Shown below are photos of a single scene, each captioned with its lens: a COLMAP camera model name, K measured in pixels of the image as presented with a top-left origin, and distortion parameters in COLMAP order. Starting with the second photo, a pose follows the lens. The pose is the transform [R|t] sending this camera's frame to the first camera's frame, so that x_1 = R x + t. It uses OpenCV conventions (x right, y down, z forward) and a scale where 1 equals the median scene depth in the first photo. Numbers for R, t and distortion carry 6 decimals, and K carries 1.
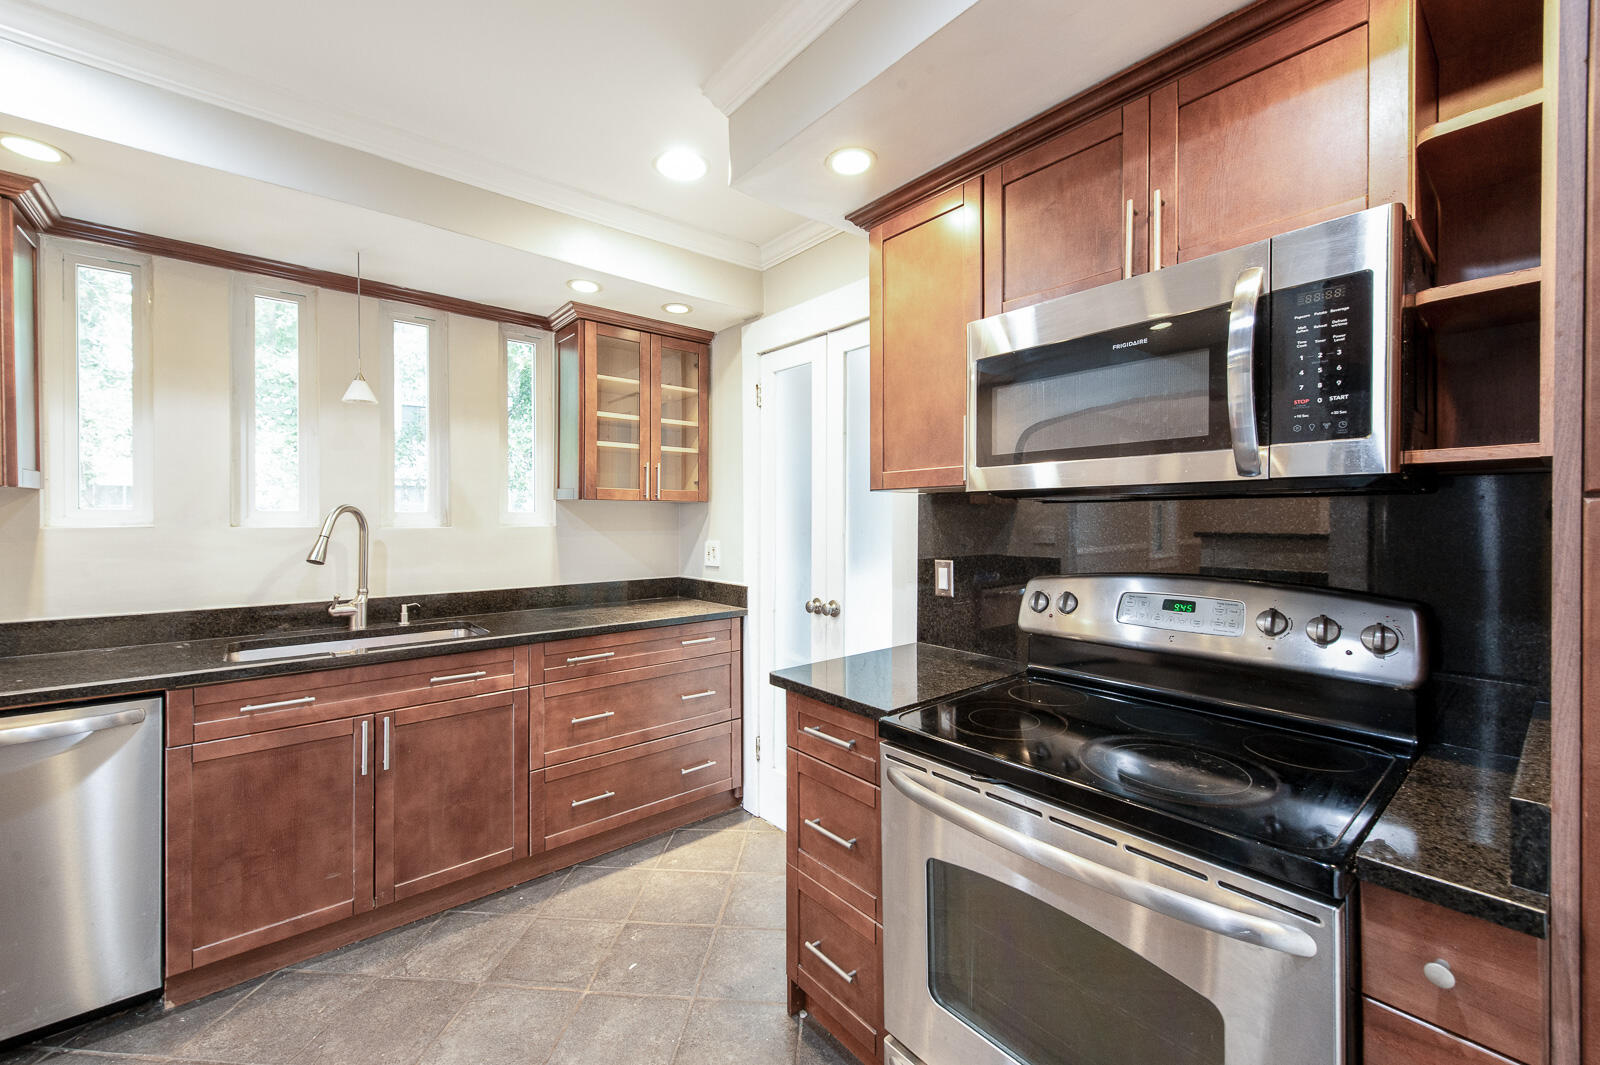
lens RADIAL K [[636.4, 0, 799.4], [0, 636.4, 520.4], [0, 0, 1]] dist [0.000386, -0.000521]
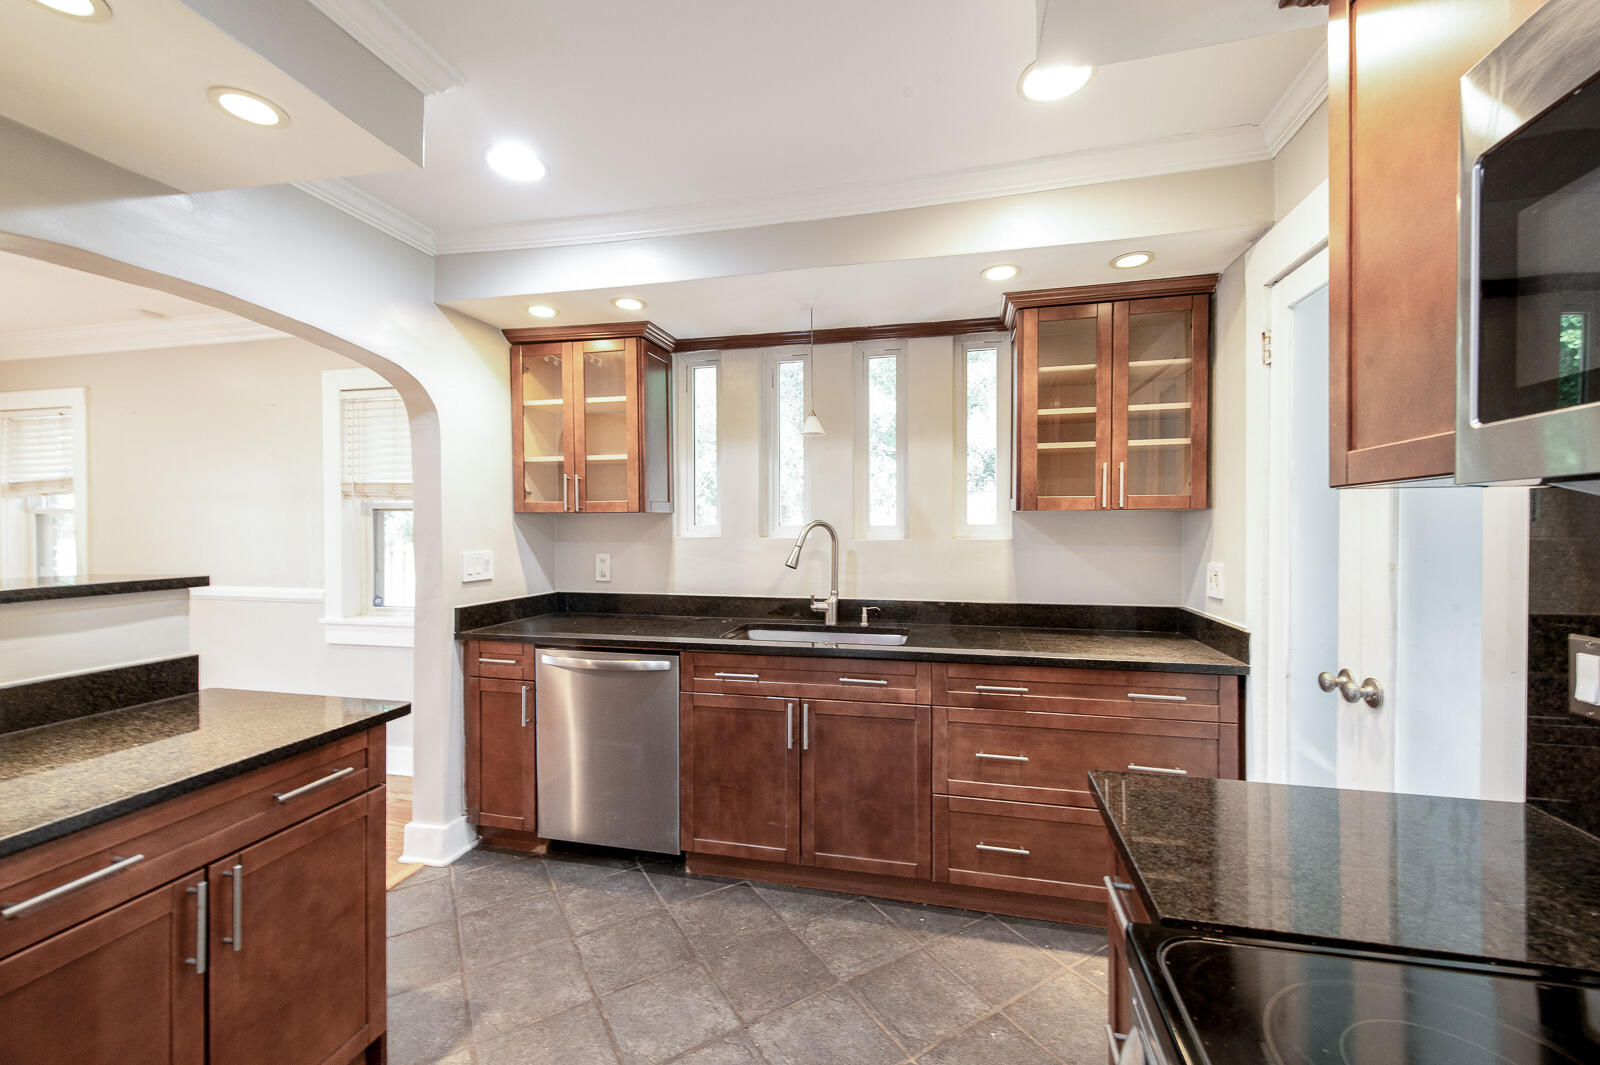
lens RADIAL K [[627.4, 0, 797.7], [0, 627.4, 529.5], [0, 0, 1]] dist [0.008751, -0.000377]
pose [[0.589345, 0.003254, -0.807875, 0.227047], [-0.000260, 0.999993, 0.003838, -0.011466], [0.807882, -0.002052, 0.589341, 0.268441]]
